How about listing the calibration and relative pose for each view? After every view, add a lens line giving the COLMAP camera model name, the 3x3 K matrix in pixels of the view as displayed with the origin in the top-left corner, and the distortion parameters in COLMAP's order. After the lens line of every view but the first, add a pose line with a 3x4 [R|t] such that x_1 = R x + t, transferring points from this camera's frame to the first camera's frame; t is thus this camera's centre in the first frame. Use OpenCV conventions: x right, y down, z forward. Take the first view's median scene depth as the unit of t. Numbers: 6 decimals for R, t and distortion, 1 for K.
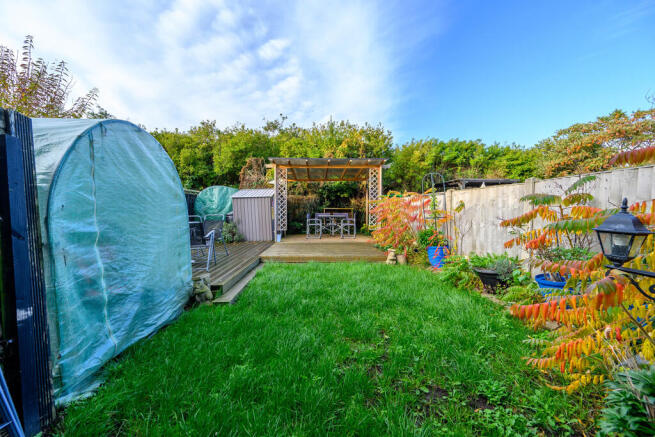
lens RADIAL K [[269.7, 0, 327.5], [0, 269.7, 218.5], [0, 0, 1]] dist [0.010221, 0.000066]
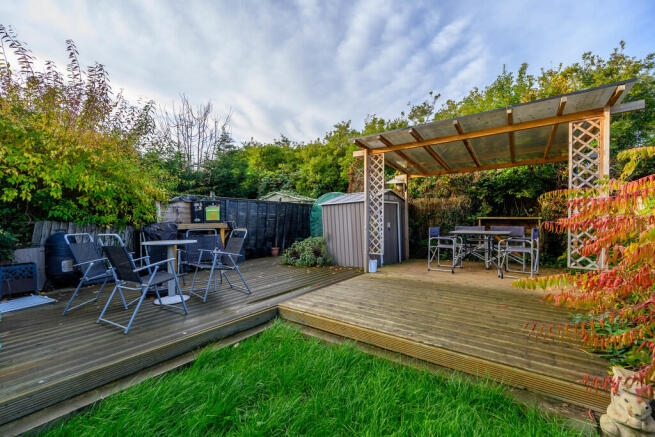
lens RADIAL K [[269.7, 0, 327.5], [0, 269.7, 218.5], [0, 0, 1]] dist [0.010221, 0.000066]
pose [[0.786256, -0.009276, -0.617831, 0.088108], [-0.015566, 0.999273, -0.034813, -0.010470], [0.617704, 0.036989, 0.785540, 0.318934]]
